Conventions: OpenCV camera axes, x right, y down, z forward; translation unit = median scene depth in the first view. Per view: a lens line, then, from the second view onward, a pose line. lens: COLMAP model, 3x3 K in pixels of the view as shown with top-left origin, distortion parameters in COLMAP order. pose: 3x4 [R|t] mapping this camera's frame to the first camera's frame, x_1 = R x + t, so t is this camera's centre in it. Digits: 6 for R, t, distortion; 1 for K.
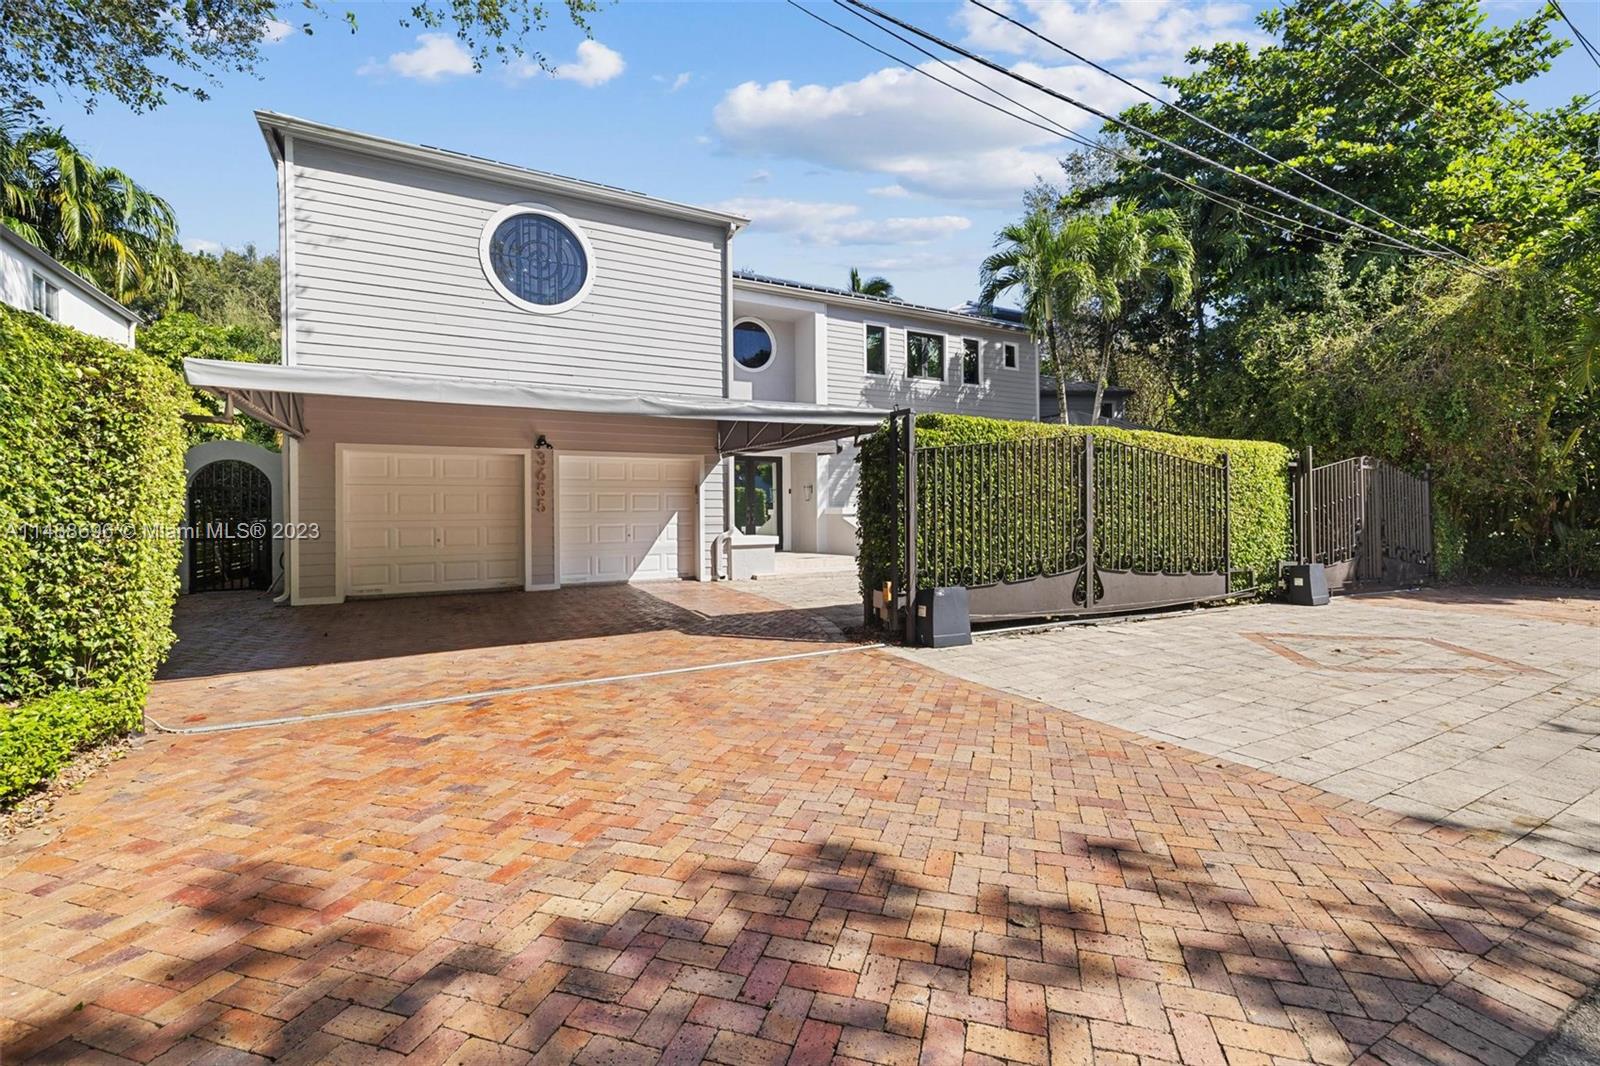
lens RADIAL K [[691.7, 0, 779.1], [0, 691.7, 500.8], [0, 0, 1]] dist [0.002988, 0.000479]
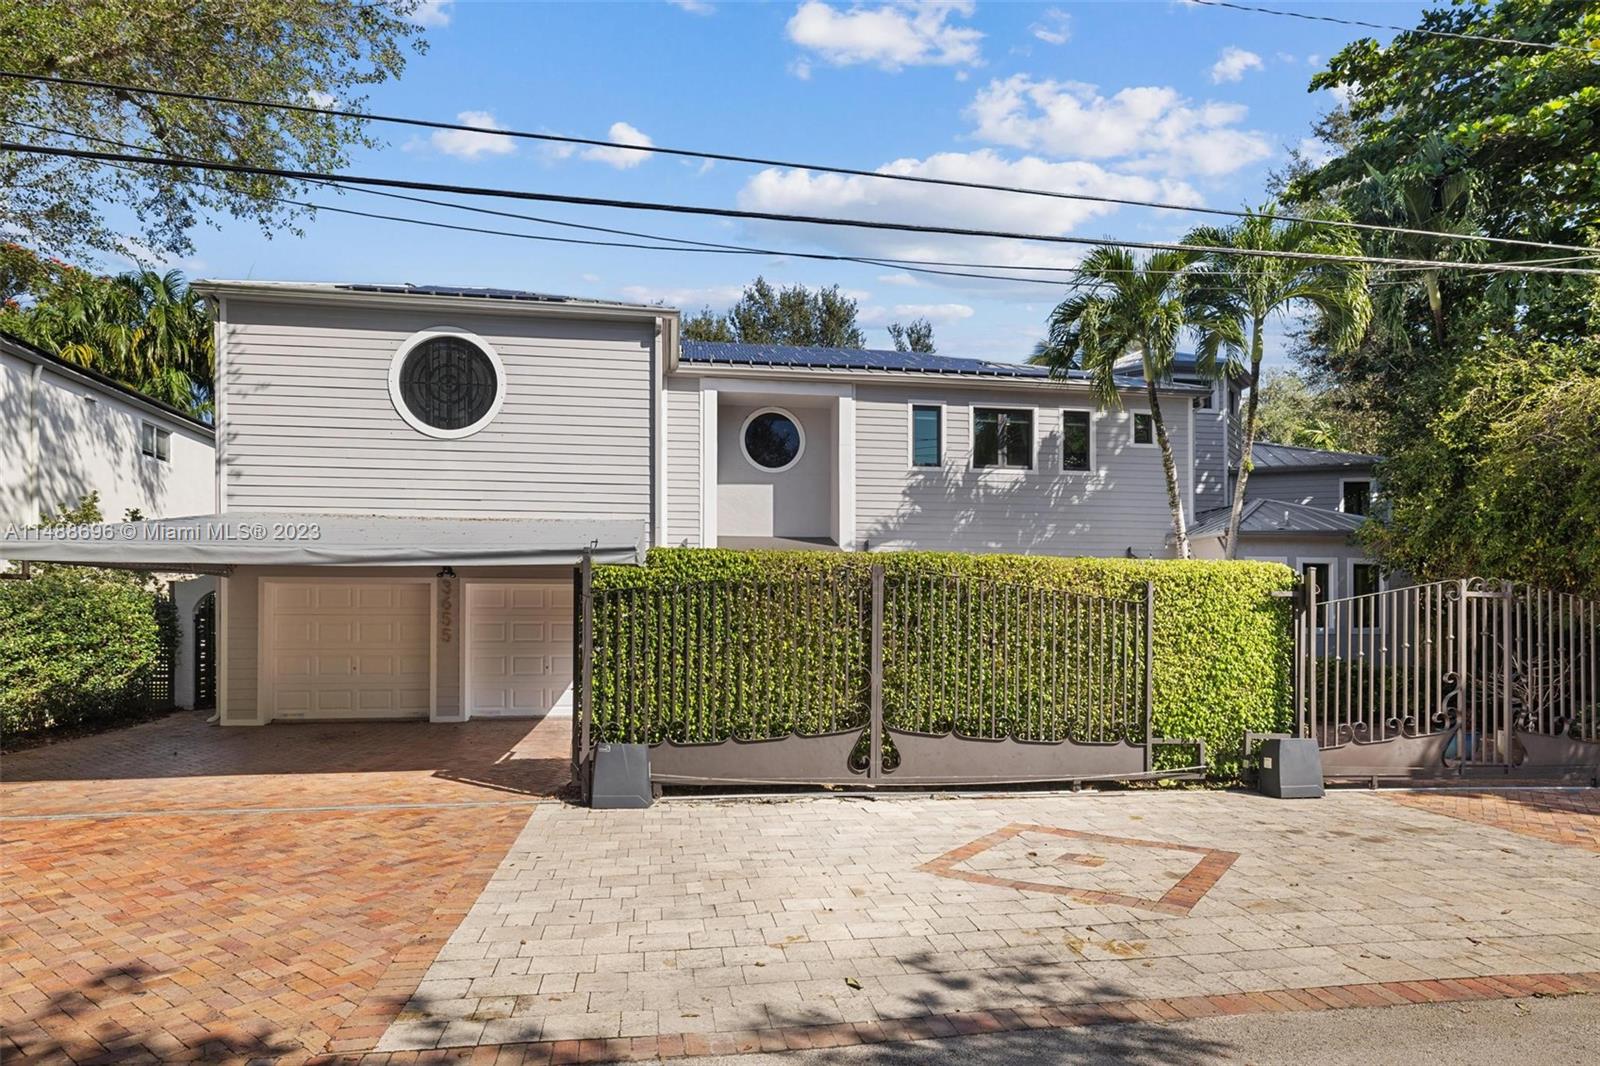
lens RADIAL K [[893.0, 0, 799.8], [0, 893.0, 609.9], [0, 0, 1]] dist [0.000613, -0.000420]
pose [[0.938333, 0.004658, -0.345702, 0.600408], [-0.003803, 0.999988, 0.003151, -0.037729], [0.345712, -0.001642, 0.938339, -0.011646]]
